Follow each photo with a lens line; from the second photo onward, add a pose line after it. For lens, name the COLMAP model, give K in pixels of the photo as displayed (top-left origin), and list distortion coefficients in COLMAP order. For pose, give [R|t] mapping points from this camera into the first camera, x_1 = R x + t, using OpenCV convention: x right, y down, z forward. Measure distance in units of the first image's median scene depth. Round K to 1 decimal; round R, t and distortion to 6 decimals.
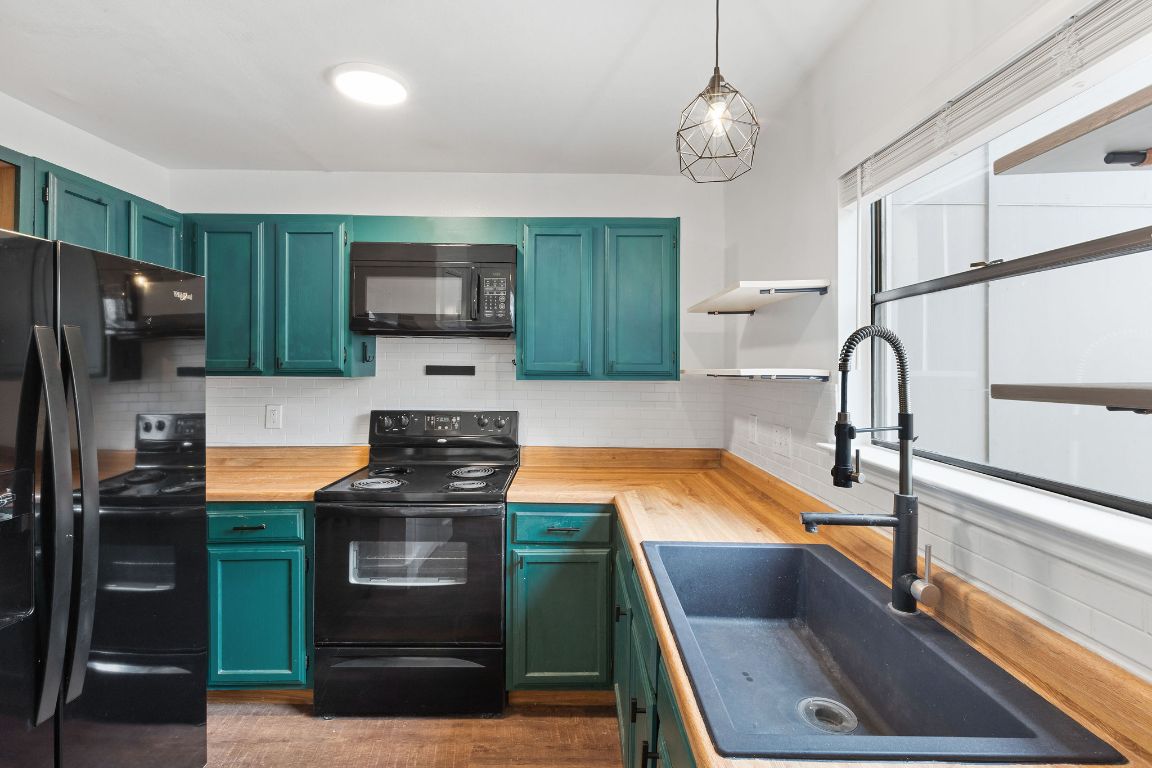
lens RADIAL K [[530.4, 0, 578.2], [0, 530.4, 367.1], [0, 0, 1]] dist [-0.000321, -0.000407]
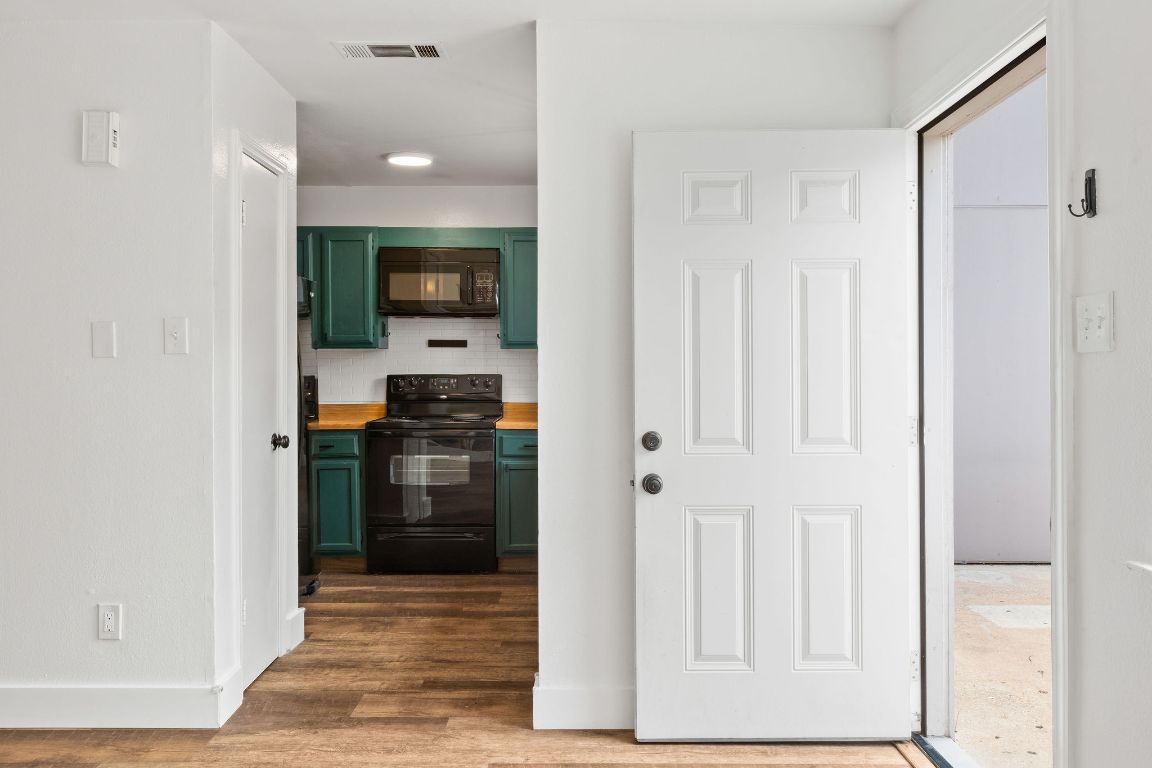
lens RADIAL K [[911.4, 0, 576.0], [0, 911.4, 384.0], [0, 0, 1]] dist [0.059230, 0.000101]
pose [[0.999855, -0.008035, -0.015008, 0.111338], [0.008331, 0.999770, 0.019748, 0.071690], [0.014846, -0.019871, 0.999692, -1.344991]]
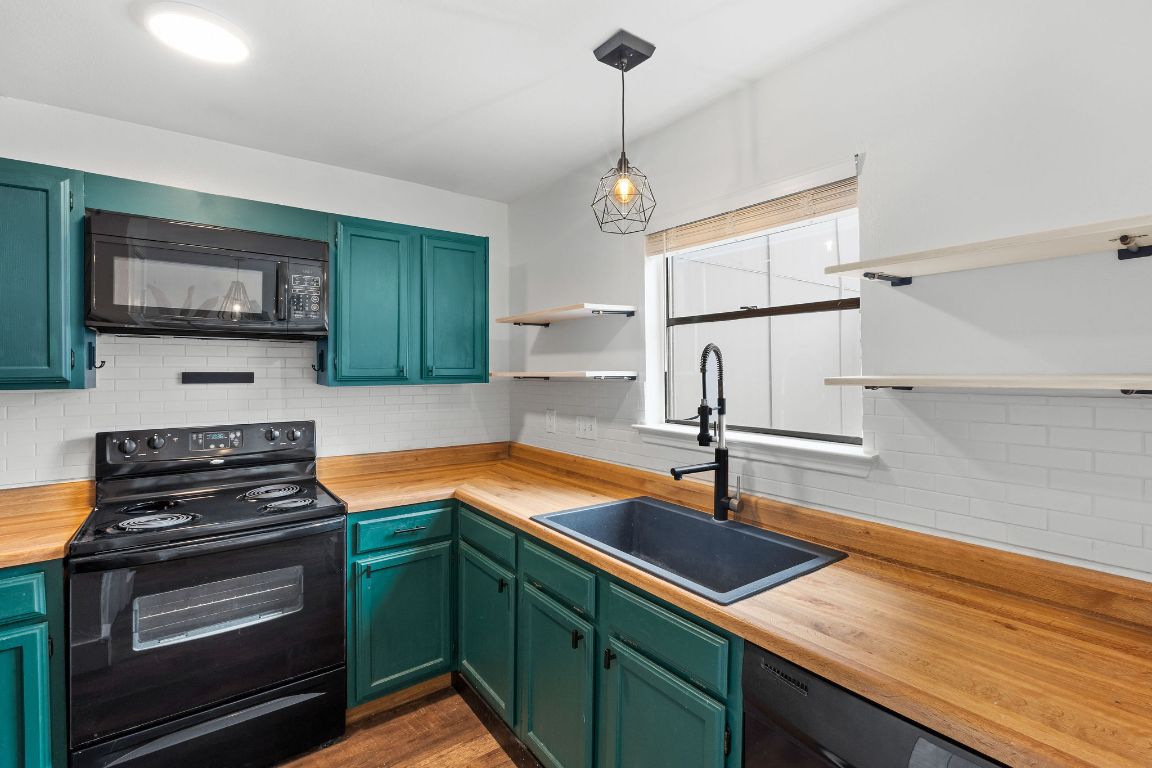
lens RADIAL K [[521.9, 0, 590.0], [0, 521.9, 374.1], [0, 0, 1]] dist [0.002000, 0.000034]
pose [[0.803913, -0.014640, 0.594567, -0.298480], [0.009832, 0.999888, 0.011326, -0.003248], [-0.594666, -0.003259, 0.803967, -0.016661]]
